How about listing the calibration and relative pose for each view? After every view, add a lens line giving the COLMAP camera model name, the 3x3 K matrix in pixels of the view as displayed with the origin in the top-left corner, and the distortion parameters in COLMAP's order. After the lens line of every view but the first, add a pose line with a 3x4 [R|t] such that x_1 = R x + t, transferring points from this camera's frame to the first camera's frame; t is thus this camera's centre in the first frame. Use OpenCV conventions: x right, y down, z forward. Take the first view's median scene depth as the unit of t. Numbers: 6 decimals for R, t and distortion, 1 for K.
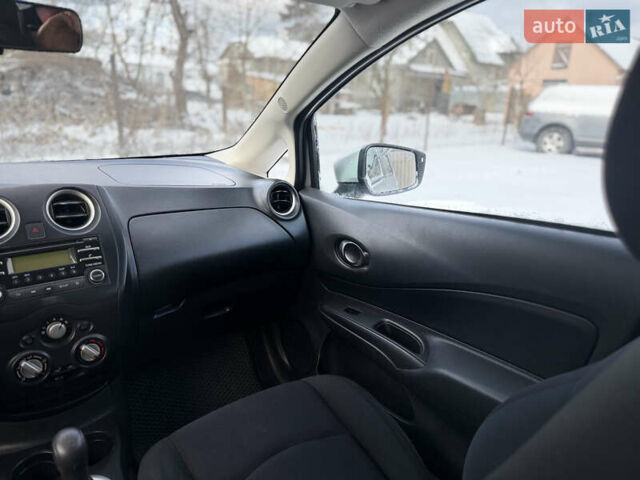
lens RADIAL K [[450.7, 0, 322.4], [0, 450.7, 247.8], [0, 0, 1]] dist [0.004695, -0.003327]
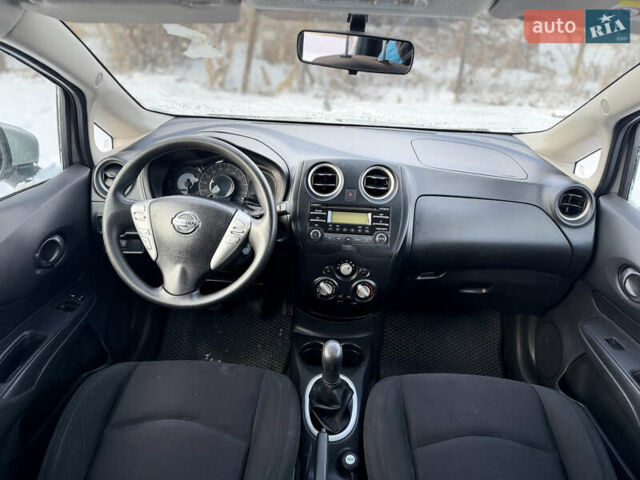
lens RADIAL K [[454.7, 0, 316.3], [0, 454.7, 235.6], [0, 0, 1]] dist [0.009023, -0.004016]
pose [[0.756638, 0.288967, -0.586512, 0.117876], [-0.217859, 0.957198, 0.190548, -0.150430], [0.616471, -0.016399, 0.787207, -0.135882]]
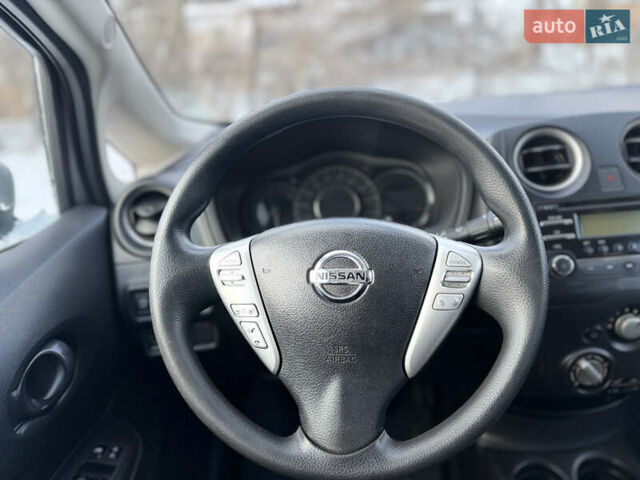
lens RADIAL K [[432.3, 0, 295.5], [0, 432.3, 238.2], [0, 0, 1]] dist [0.002951, -0.001553]
pose [[0.762759, 0.118096, -0.635808, -0.540797], [-0.071777, 0.992570, 0.098253, 0.021150], [0.642687, -0.029307, 0.765568, 0.168827]]
